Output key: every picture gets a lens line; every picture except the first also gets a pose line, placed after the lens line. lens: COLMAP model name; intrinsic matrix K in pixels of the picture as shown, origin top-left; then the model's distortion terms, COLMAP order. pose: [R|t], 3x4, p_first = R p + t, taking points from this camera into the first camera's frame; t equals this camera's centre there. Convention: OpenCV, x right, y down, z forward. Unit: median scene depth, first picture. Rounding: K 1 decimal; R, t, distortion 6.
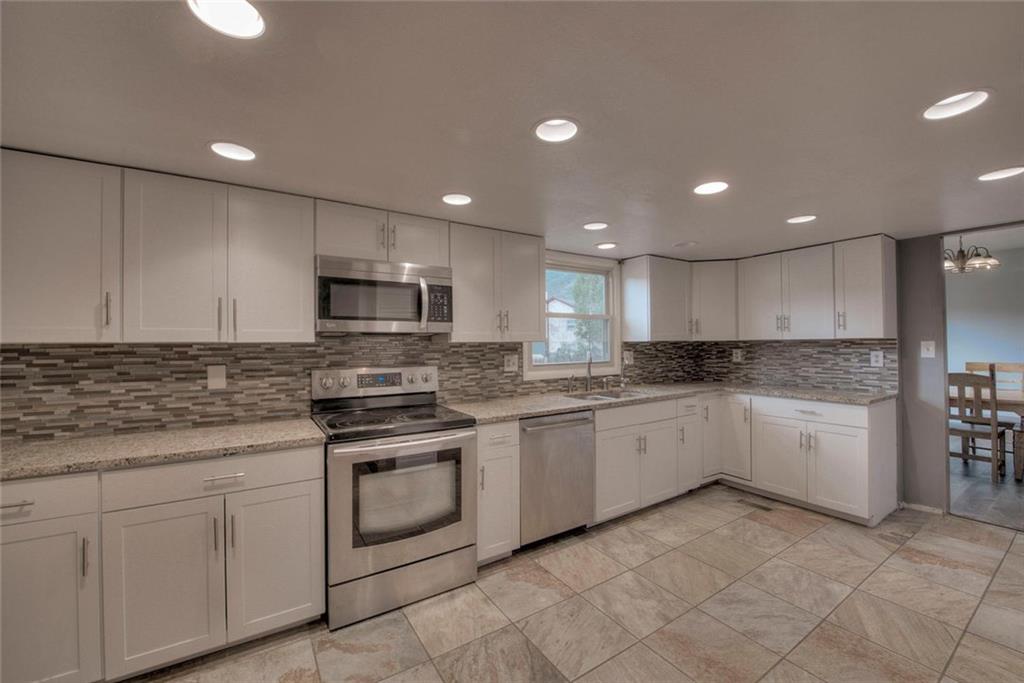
lens RADIAL K [[408.3, 0, 512.1], [0, 408.3, 338.7], [0, 0, 1]] dist [-0.020516, -0.000261]
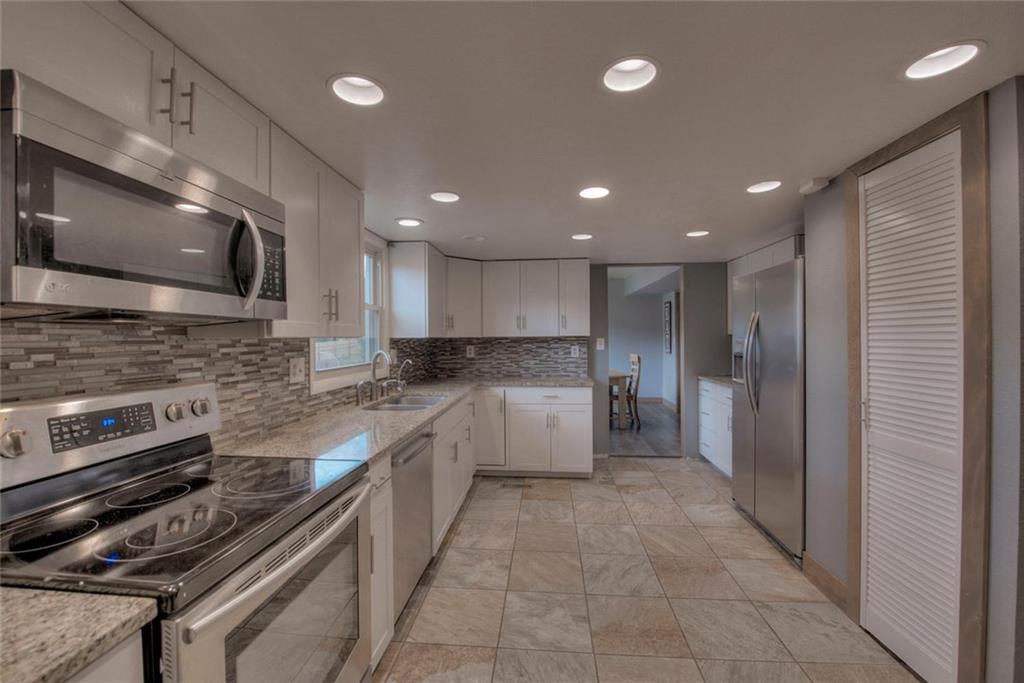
lens RADIAL K [[419.8, 0, 514.9], [0, 419.8, 339.6], [0, 0, 1]] dist [-0.020505, -0.000413]
pose [[0.610591, 0.000394, 0.791946, -0.322061], [-0.007248, 0.999961, 0.005090, 0.005132], [-0.791913, -0.008848, 0.610569, 0.317961]]
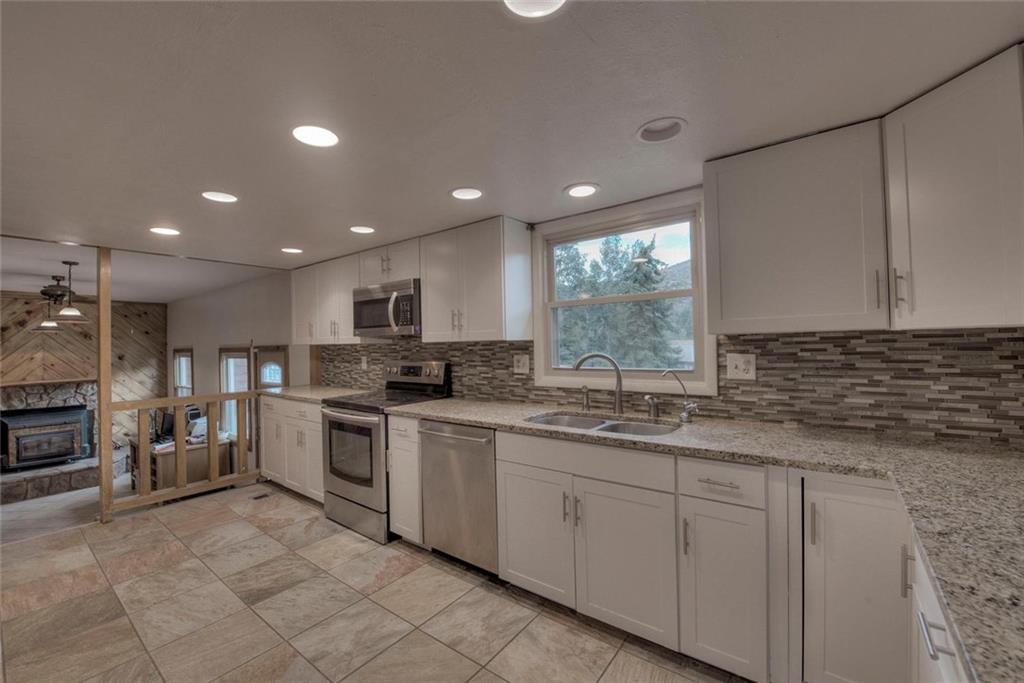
lens RADIAL K [[419.8, 0, 514.9], [0, 419.8, 339.6], [0, 0, 1]] dist [-0.020505, -0.000413]
pose [[0.333239, -0.004594, -0.942831, 0.849264], [0.030601, 0.999514, 0.005945, 0.001734], [0.942346, -0.030833, 0.333218, 0.694124]]
